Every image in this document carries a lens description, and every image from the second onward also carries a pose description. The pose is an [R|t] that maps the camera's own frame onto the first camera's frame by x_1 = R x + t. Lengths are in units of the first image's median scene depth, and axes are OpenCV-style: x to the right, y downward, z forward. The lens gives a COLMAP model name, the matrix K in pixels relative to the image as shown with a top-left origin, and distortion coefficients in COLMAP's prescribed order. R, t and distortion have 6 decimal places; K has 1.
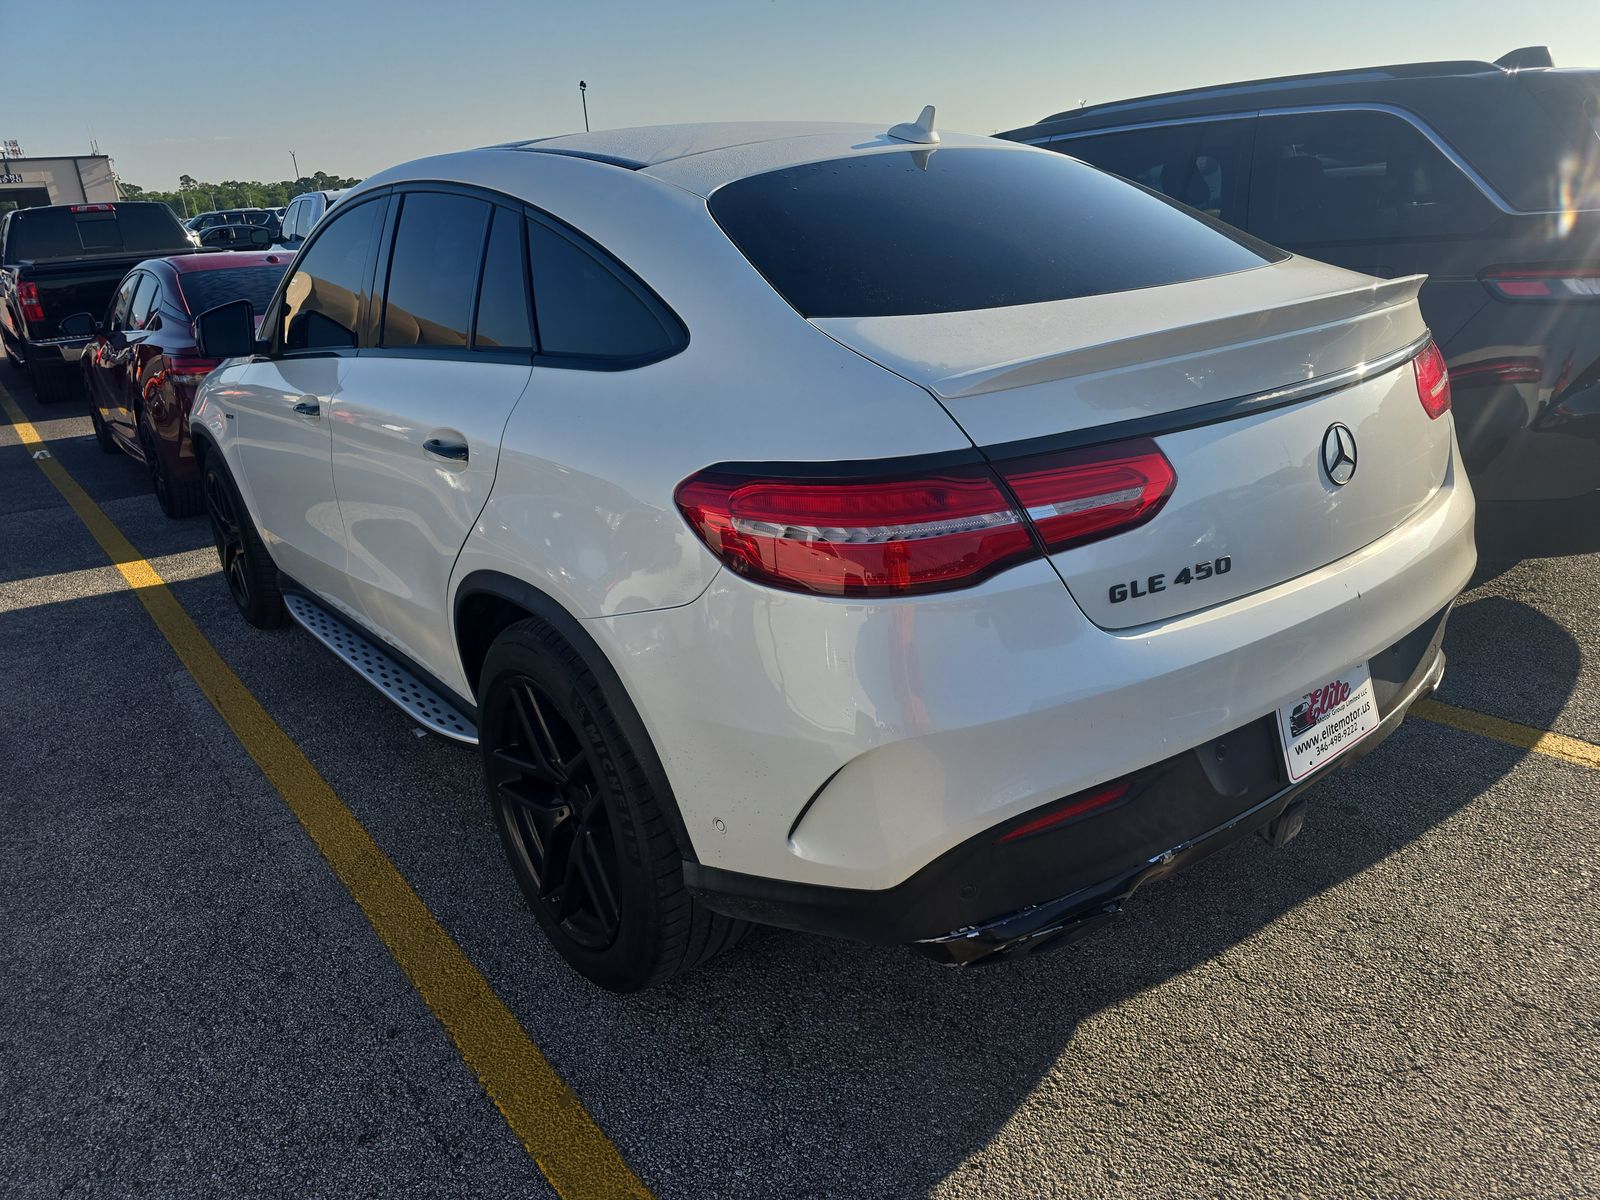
lens RADIAL K [[1112.2, 0, 809.8], [0, 1112.2, 597.8], [0, 0, 1]] dist [0.040879, -0.027619]
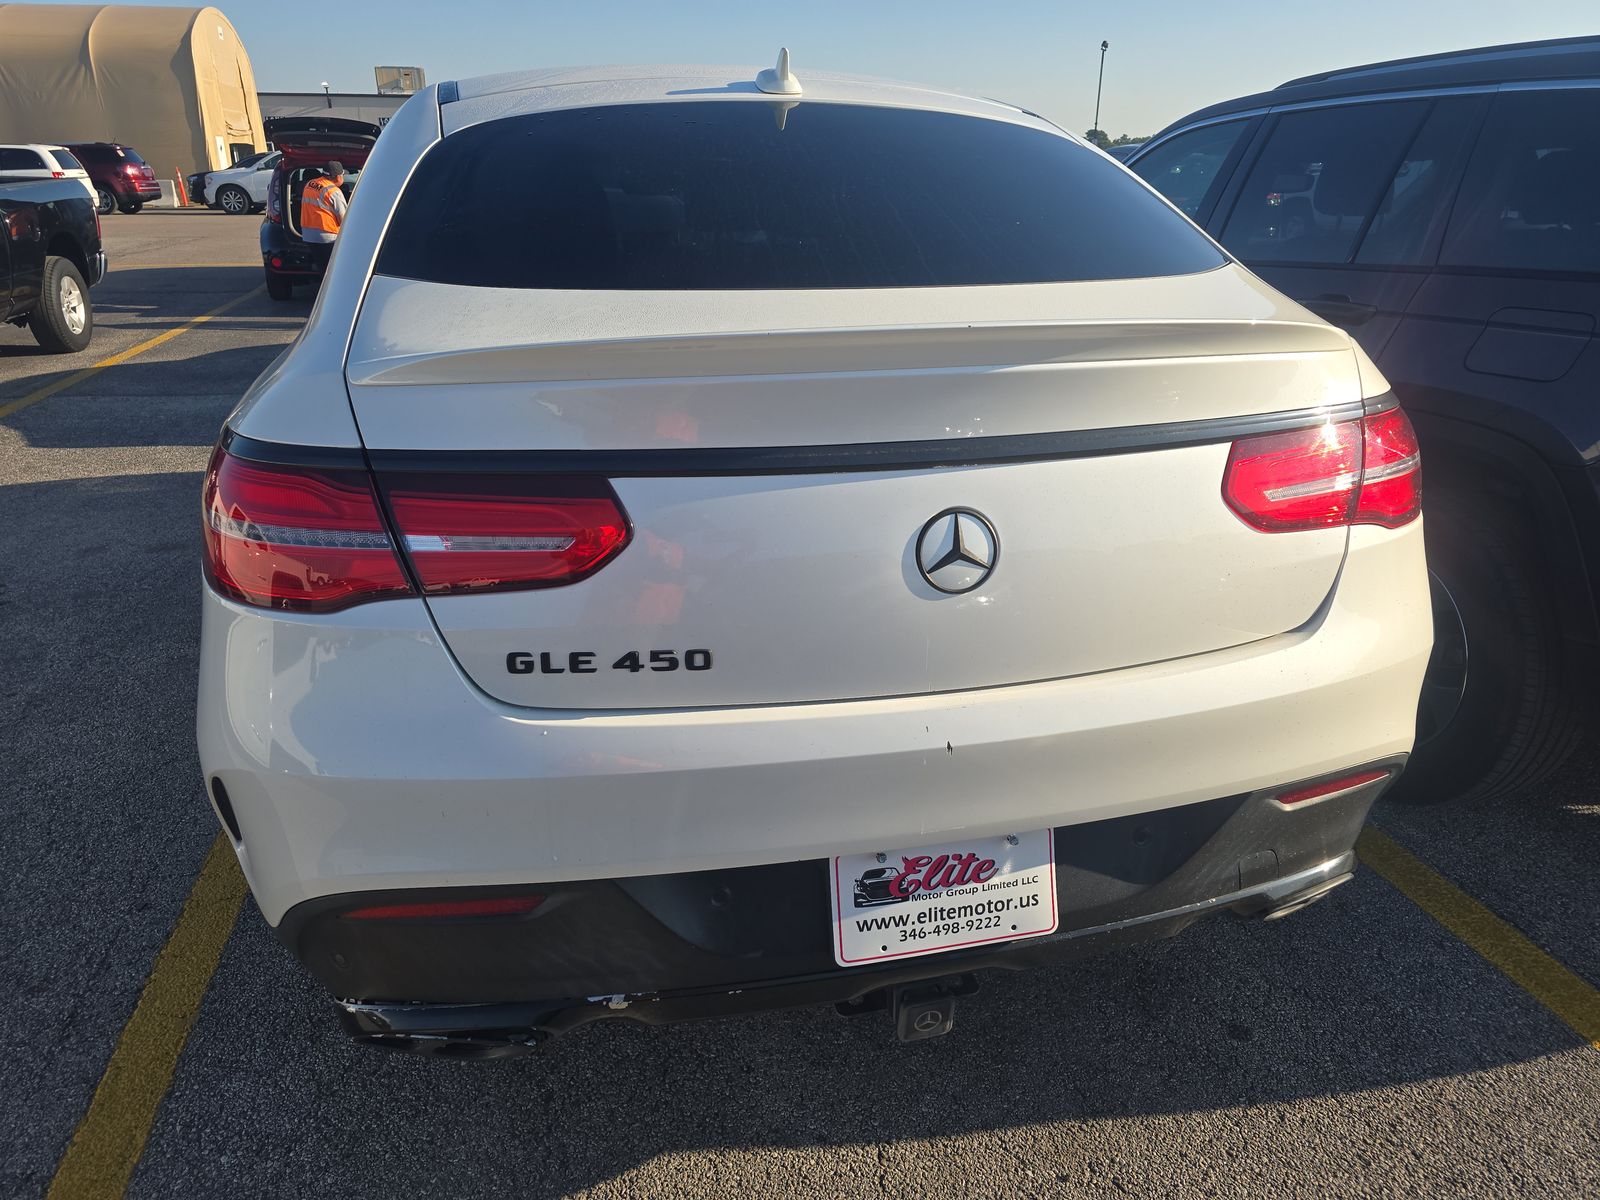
lens RADIAL K [[1112.2, 0, 812.2], [0, 1112.2, 591.5], [0, 0, 1]] dist [0.040879, -0.027619]
pose [[0.904003, 0.215990, -0.368955, 0.634649], [-0.205396, 0.976294, 0.068277, -0.127784], [0.374956, 0.014060, 0.926936, 0.289382]]
